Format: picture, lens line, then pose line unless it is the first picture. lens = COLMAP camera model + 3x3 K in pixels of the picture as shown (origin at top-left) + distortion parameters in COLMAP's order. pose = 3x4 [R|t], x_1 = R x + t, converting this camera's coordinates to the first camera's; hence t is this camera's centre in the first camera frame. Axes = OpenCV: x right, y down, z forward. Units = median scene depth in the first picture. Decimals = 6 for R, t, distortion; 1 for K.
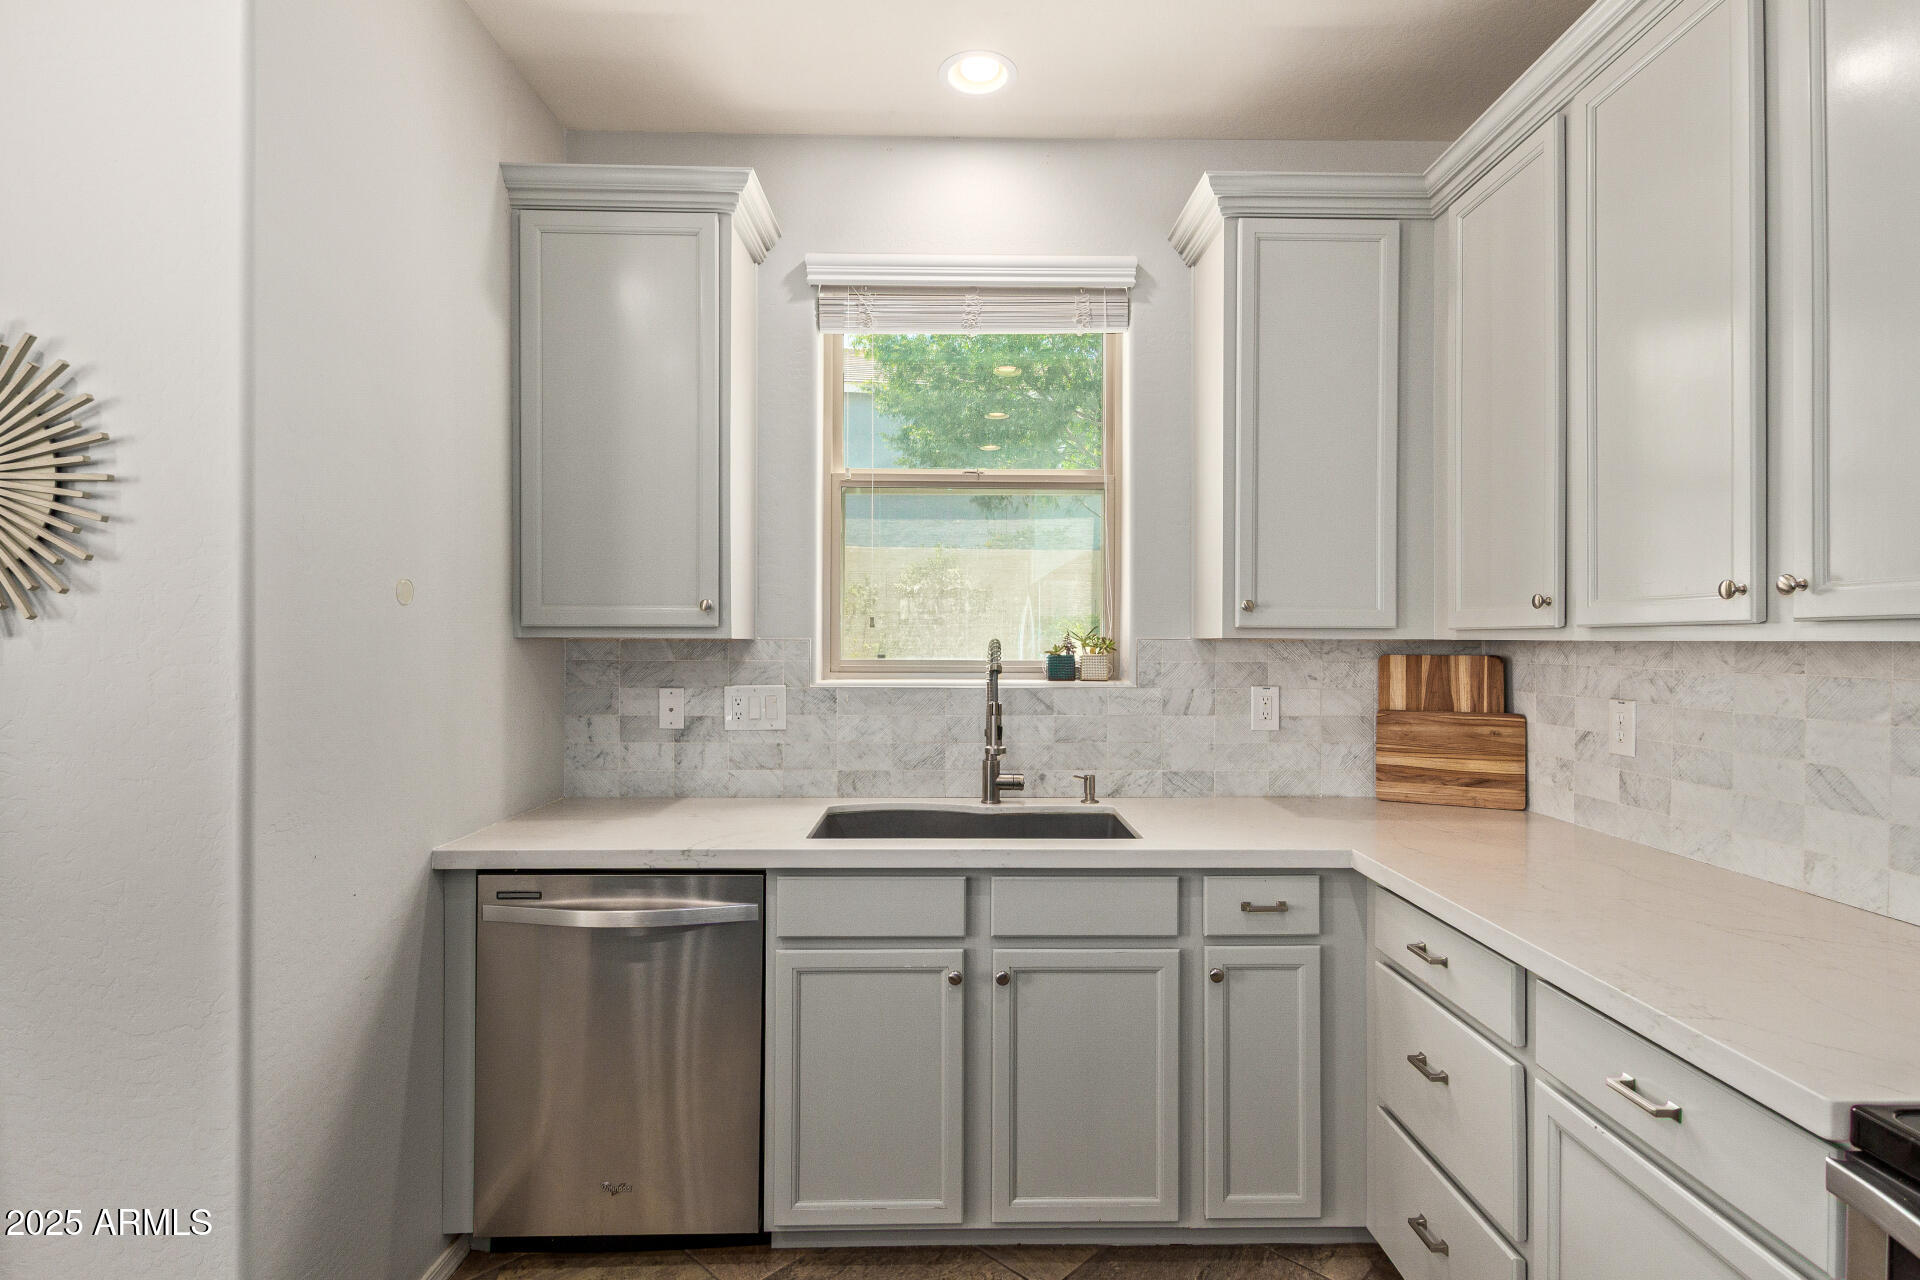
lens RADIAL K [[897.6, 0, 960.4], [0, 897.6, 639.0], [0, 0, 1]] dist [-0.001504, -0.000071]
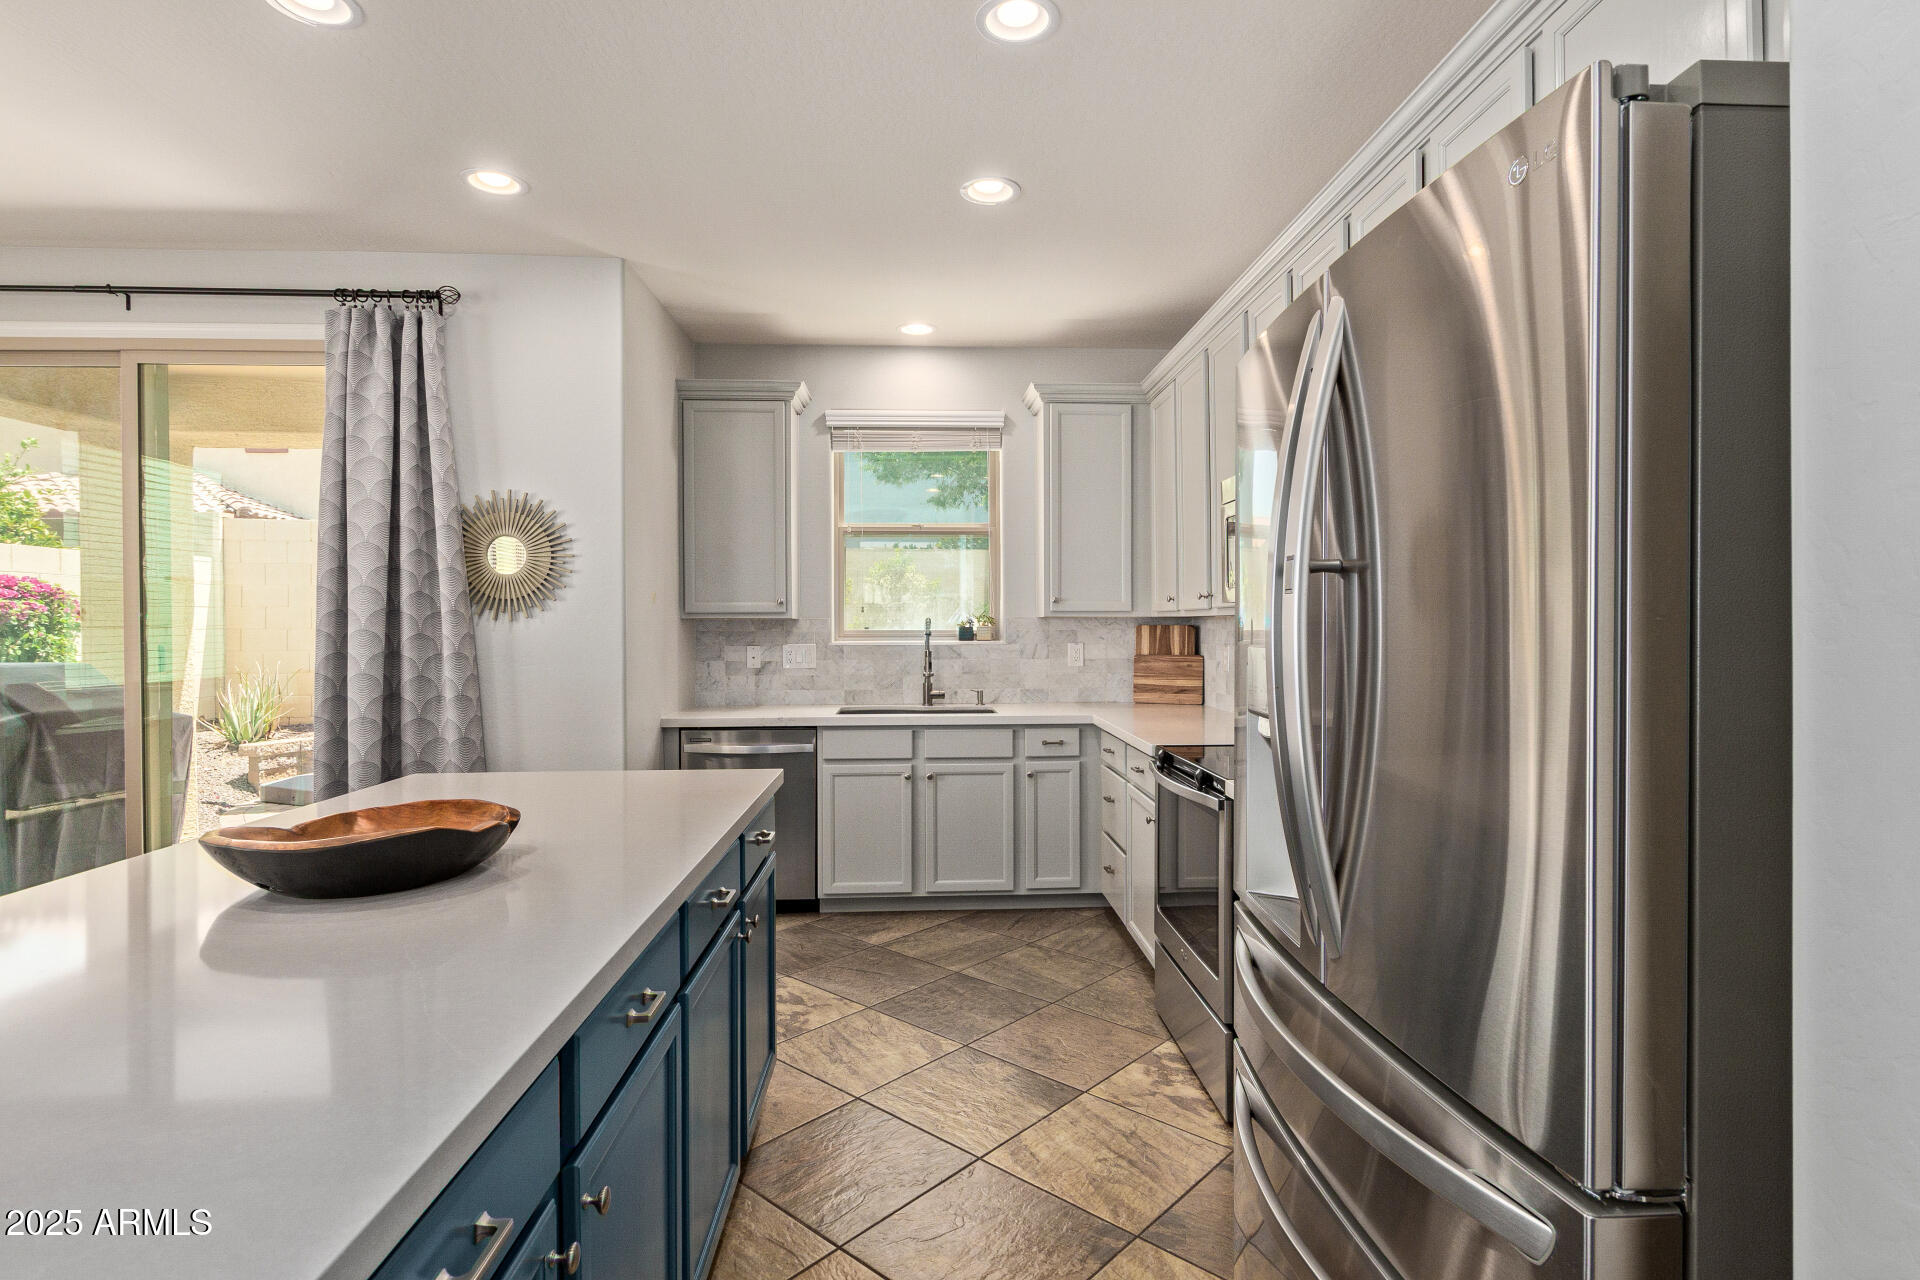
lens RADIAL K [[986.0, 0, 964.7], [0, 986.0, 637.9], [0, 0, 1]] dist [0.003091, 0.000048]
pose [[0.999167, -0.007057, 0.040195, 0.030734], [0.006506, 0.999883, 0.013827, 0.013749], [-0.040288, -0.013554, 0.999096, -1.087165]]
